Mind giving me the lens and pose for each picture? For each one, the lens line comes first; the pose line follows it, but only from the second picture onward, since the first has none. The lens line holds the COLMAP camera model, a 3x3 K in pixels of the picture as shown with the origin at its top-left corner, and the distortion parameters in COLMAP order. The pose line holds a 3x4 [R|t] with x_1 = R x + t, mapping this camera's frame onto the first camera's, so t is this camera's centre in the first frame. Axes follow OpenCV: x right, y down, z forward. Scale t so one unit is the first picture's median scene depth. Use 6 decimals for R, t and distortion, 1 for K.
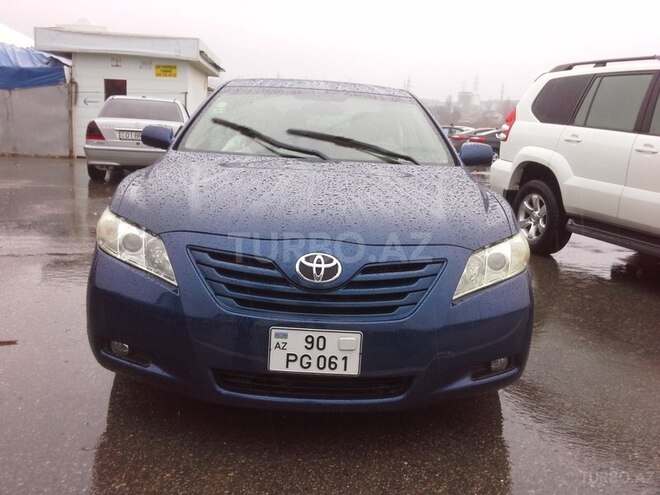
lens RADIAL K [[628.1, 0, 330.0], [0, 628.1, 247.5], [0, 0, 1]] dist [0.004435, -0.015514]
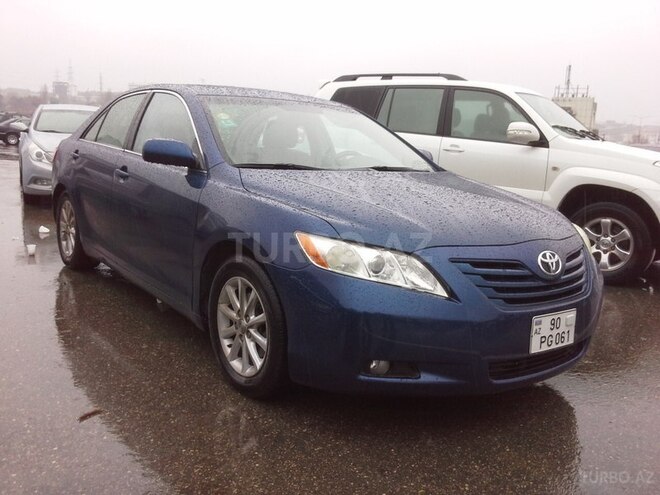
lens RADIAL K [[628.1, 0, 330.0], [0, 628.1, 247.5], [0, 0, 1]] dist [0.004435, -0.015514]
pose [[0.806712, -0.113584, 0.579926, -0.456790], [0.106013, 0.993250, 0.047066, -0.042829], [-0.581358, 0.023511, 0.813308, 0.107584]]
